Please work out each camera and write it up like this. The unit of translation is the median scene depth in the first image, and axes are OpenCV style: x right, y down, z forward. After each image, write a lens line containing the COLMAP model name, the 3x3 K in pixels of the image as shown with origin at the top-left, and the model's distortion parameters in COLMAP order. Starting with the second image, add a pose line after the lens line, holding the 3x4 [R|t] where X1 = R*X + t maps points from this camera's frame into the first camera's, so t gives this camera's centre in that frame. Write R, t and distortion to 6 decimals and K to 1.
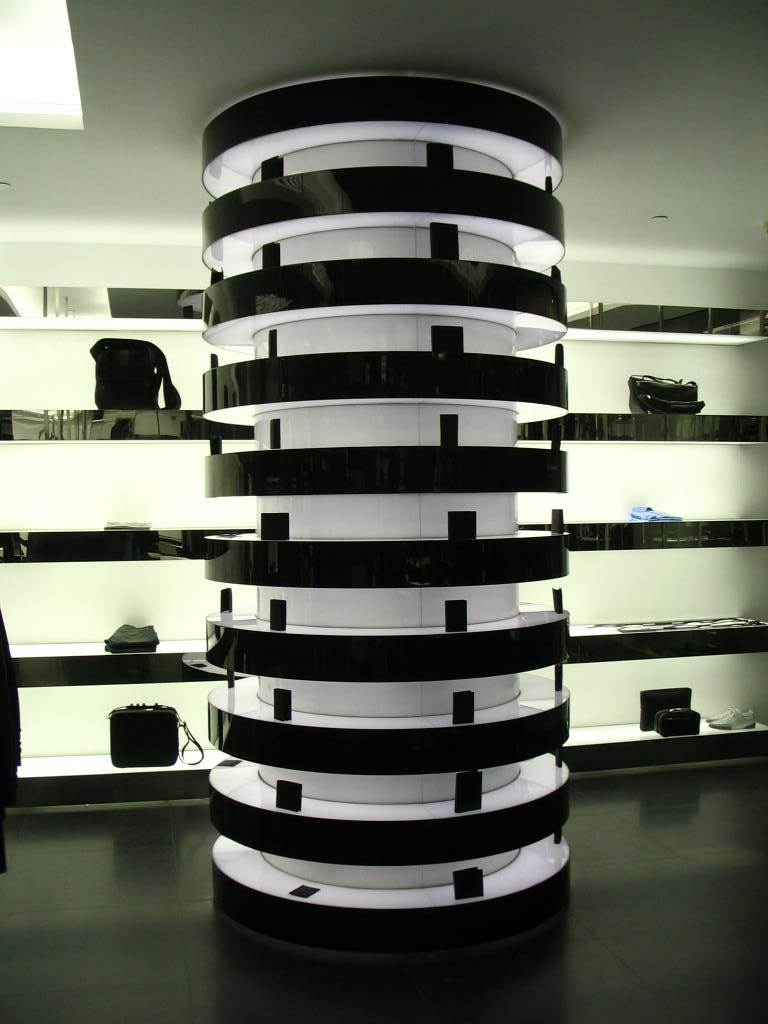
lens RADIAL K [[1085.1, 0, 379.1], [0, 1085.1, 513.9], [0, 0, 1]] dist [-0.116935, 0.000000]
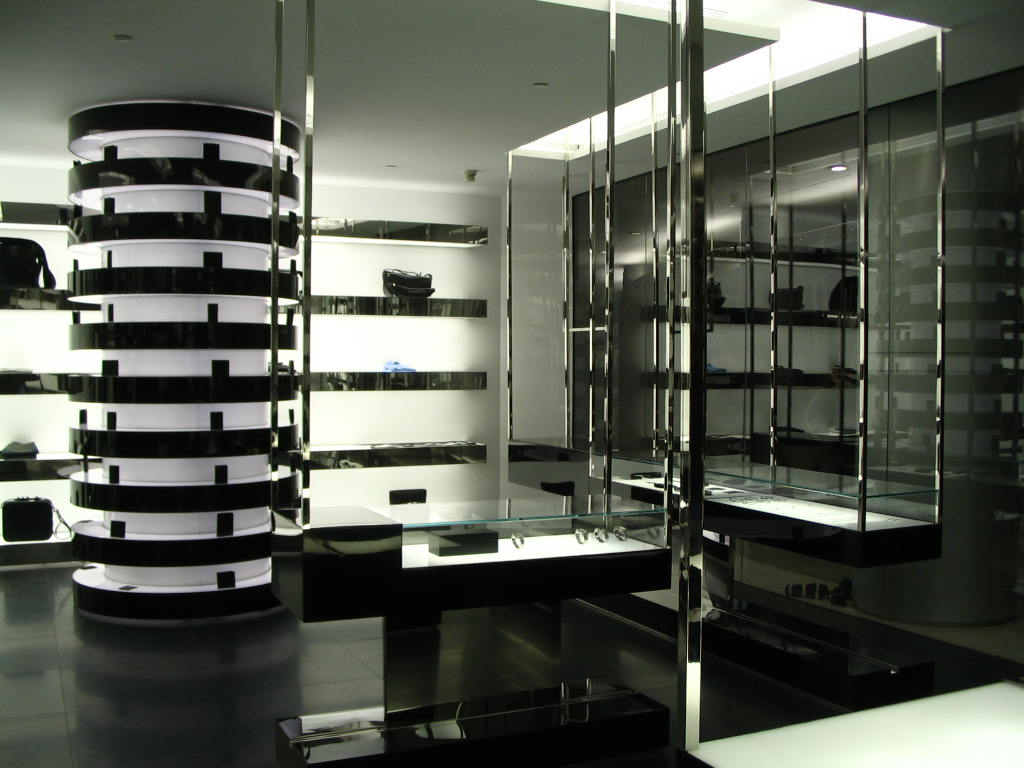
lens RADIAL K [[1085.1, 0, 510.4], [0, 1085.1, 391.4], [0, 0, 1]] dist [-0.116935, 0.000000]
pose [[0.976367, 0.007227, 0.215997, 0.141260], [-0.010677, 0.999833, 0.014808, 0.015576], [-0.215854, -0.016764, 0.976282, -0.694209]]
